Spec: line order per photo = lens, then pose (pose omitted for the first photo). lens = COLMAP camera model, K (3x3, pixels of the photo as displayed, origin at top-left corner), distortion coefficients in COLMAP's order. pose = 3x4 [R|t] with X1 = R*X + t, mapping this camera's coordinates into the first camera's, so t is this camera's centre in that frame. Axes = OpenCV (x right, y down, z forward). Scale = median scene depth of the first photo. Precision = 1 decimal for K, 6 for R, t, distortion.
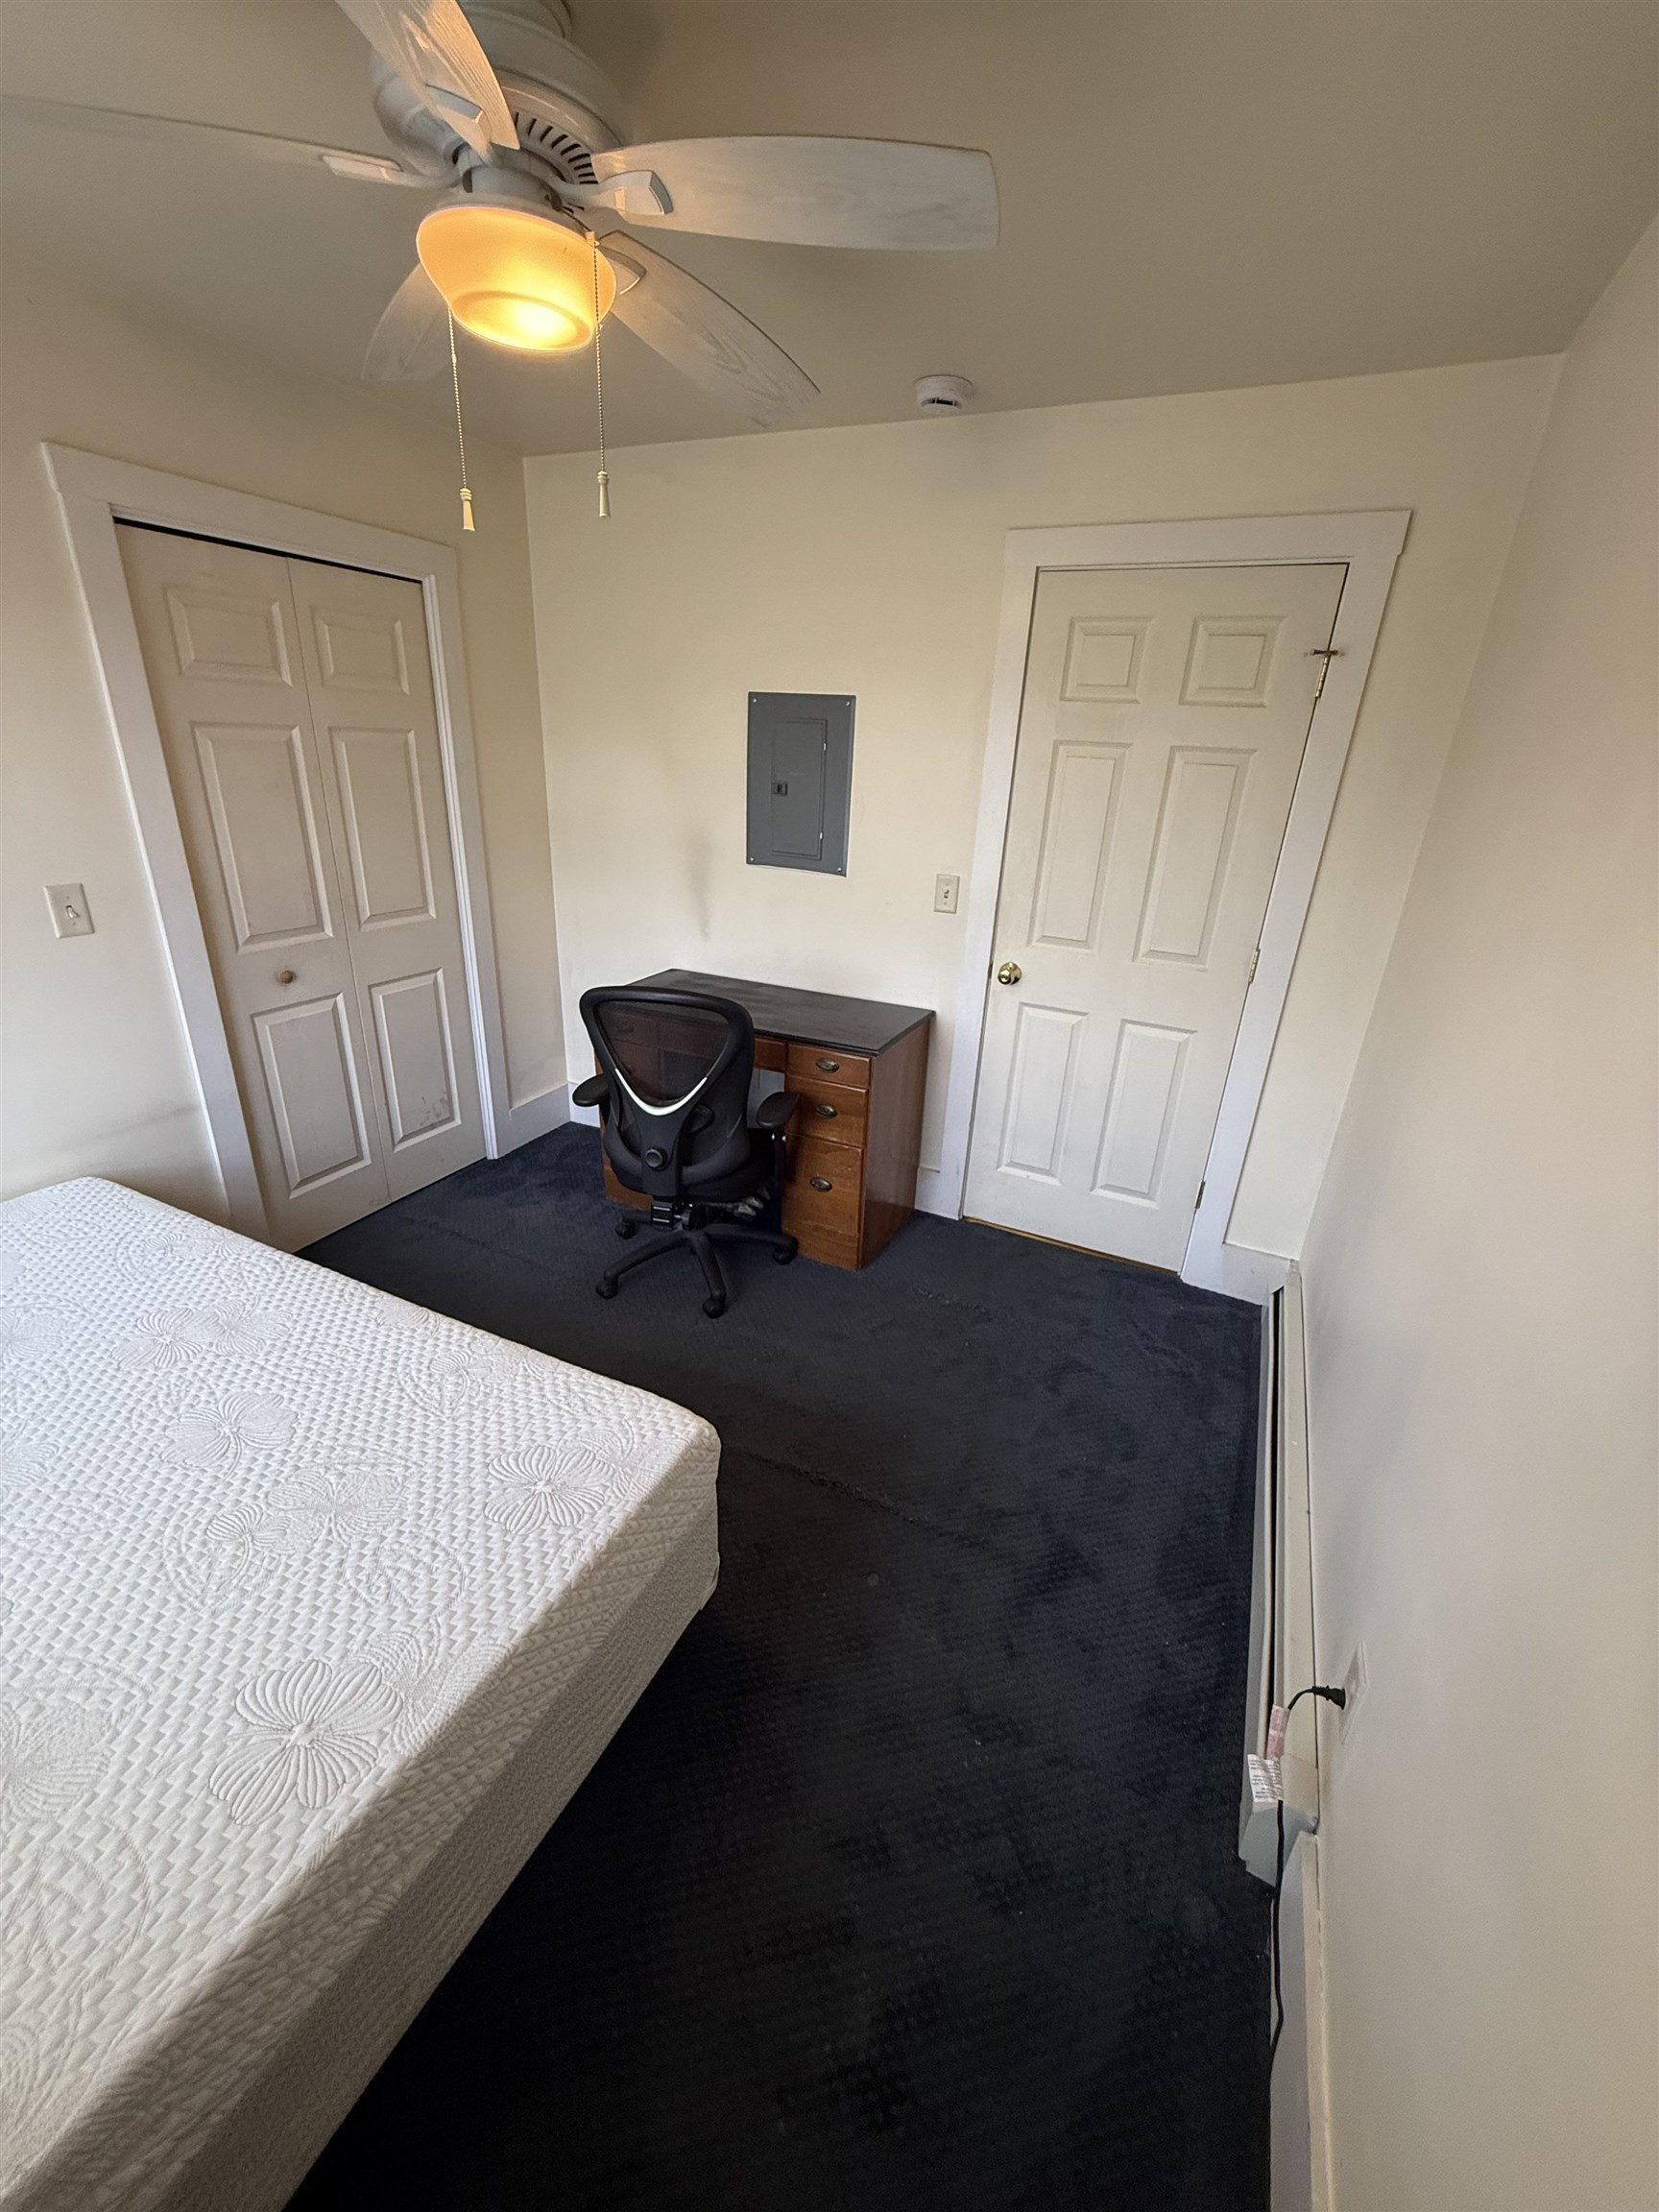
lens RADIAL K [[884.7, 0, 819.5], [0, 884.7, 1108.6], [0, 0, 1]] dist [-0.002135, 0.000268]
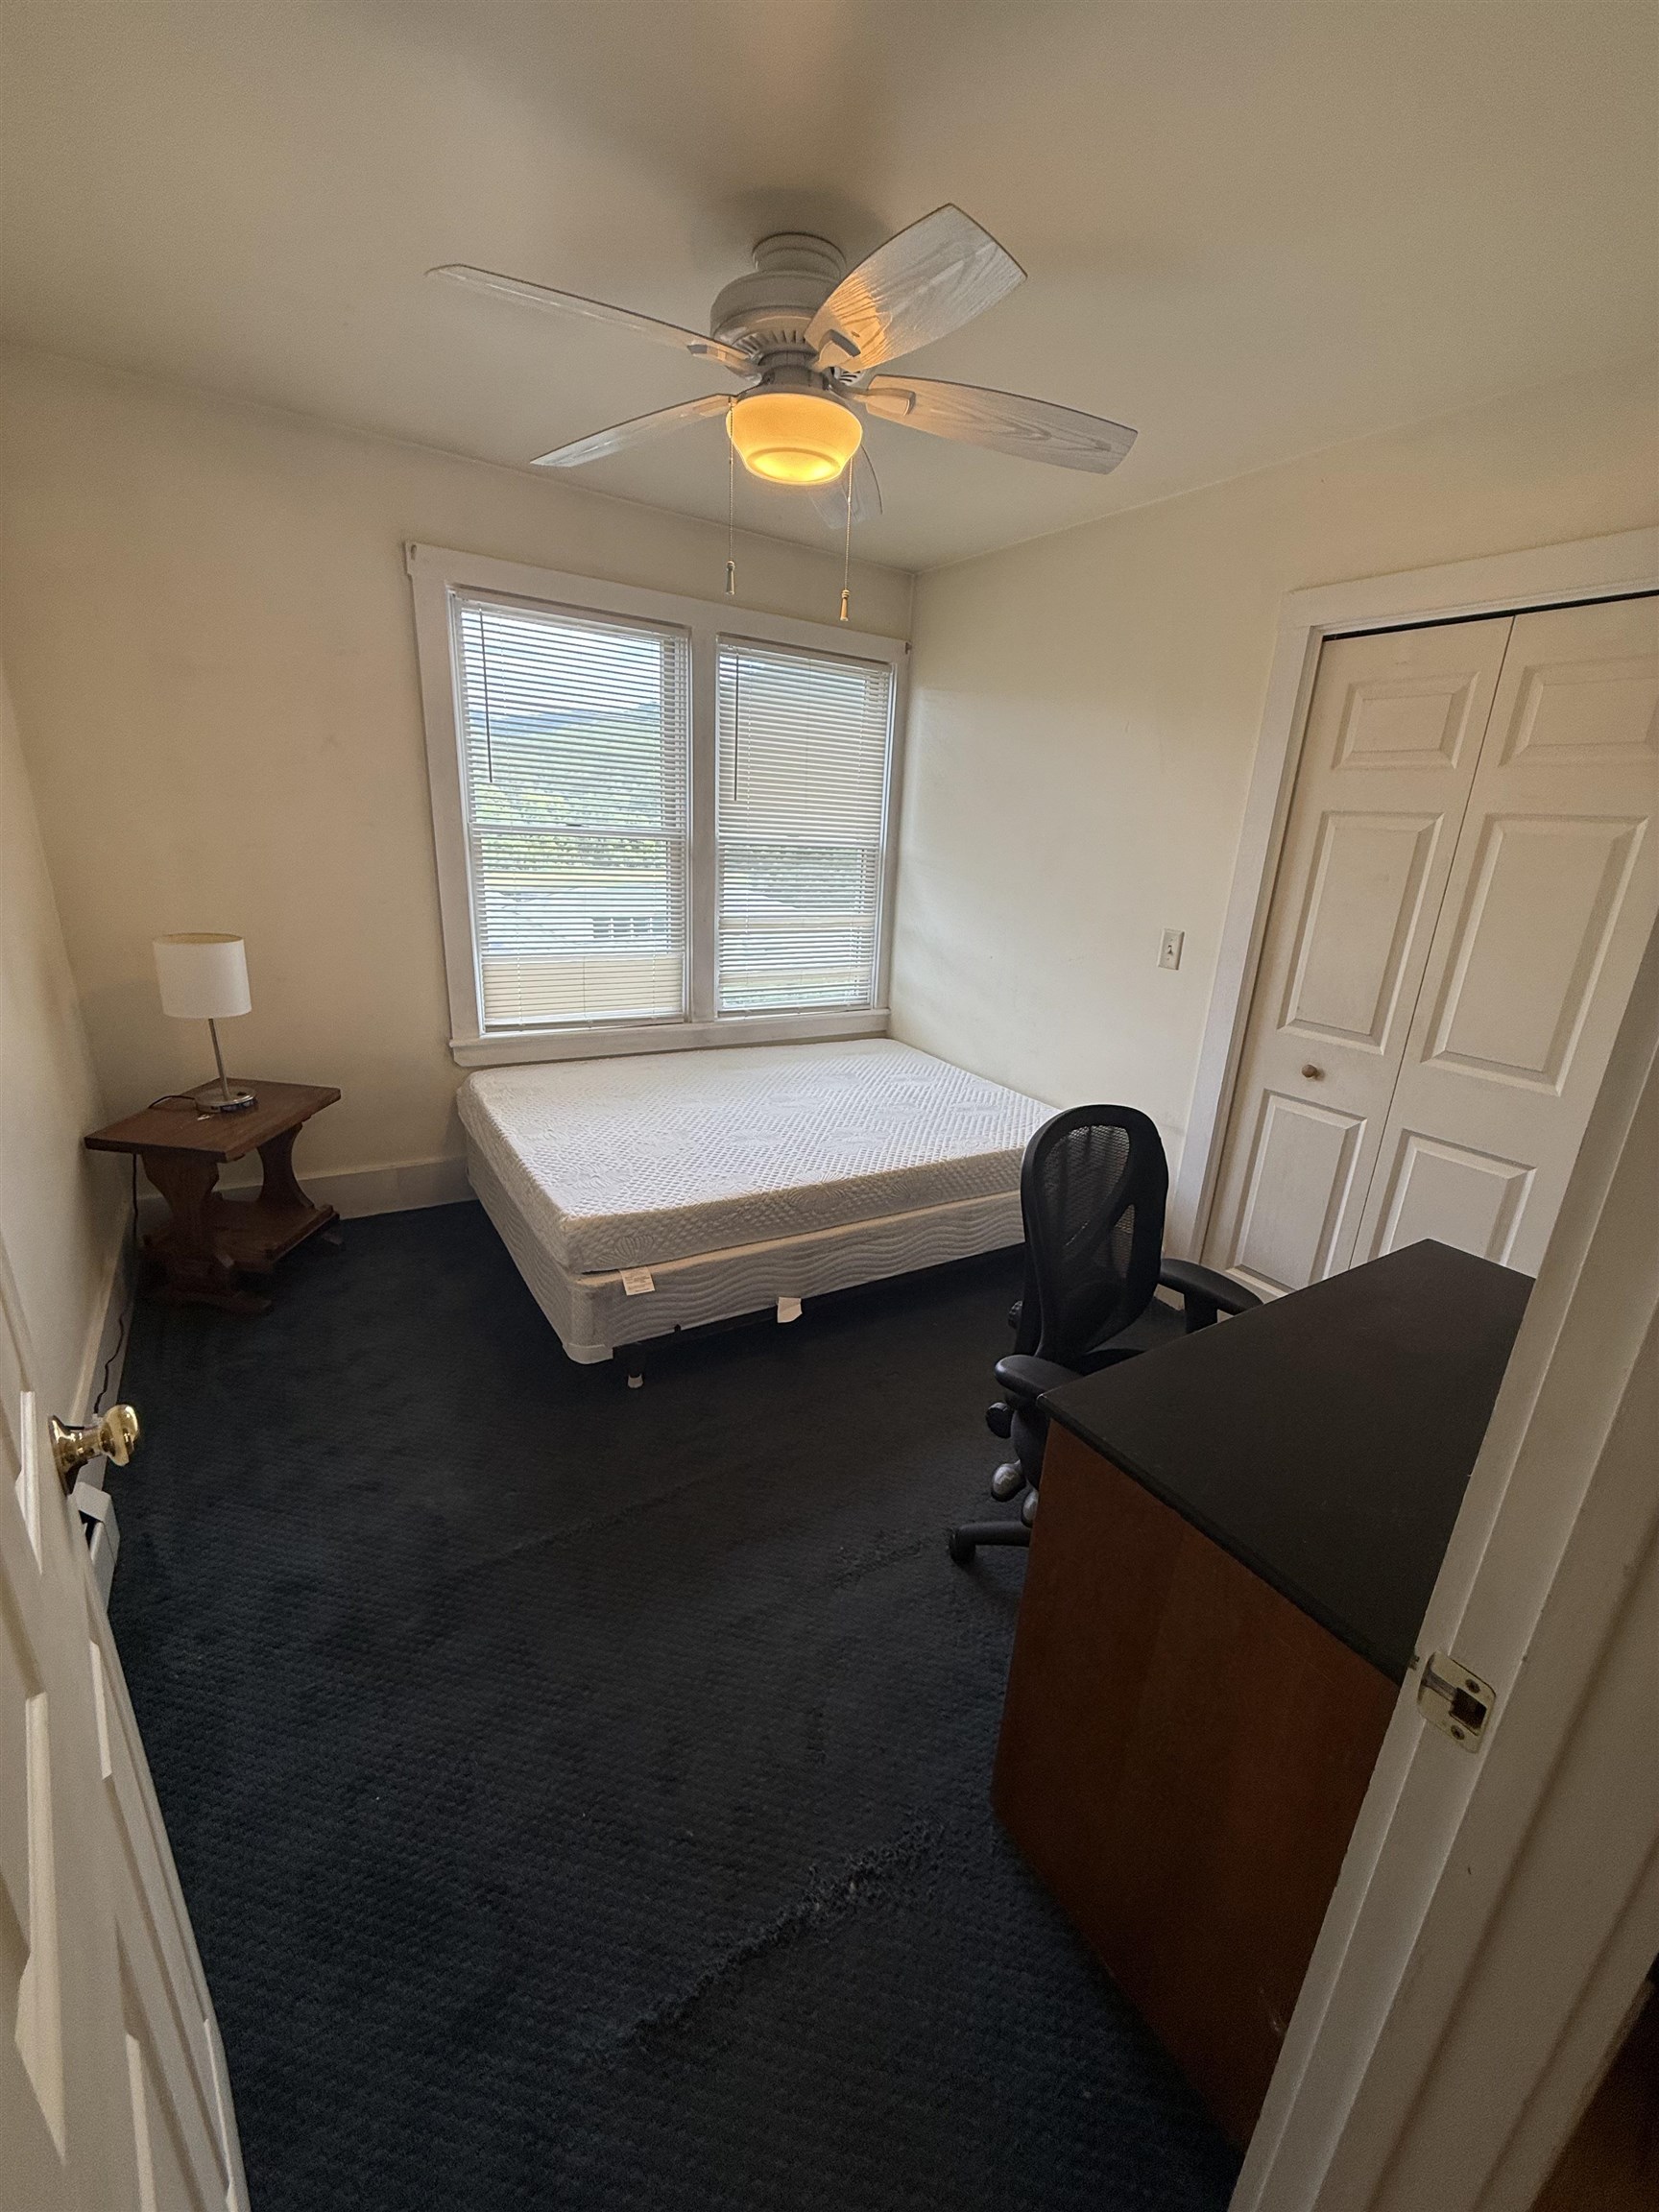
lens RADIAL K [[884.7, 0, 826.6], [0, 884.7, 1105.2], [0, 0, 1]] dist [-0.002135, 0.000268]
pose [[-0.521762, 0.198942, -0.829570, 0.466241], [-0.389041, 0.809935, 0.438922, -0.341101], [0.759217, 0.551750, -0.345197, 0.975668]]
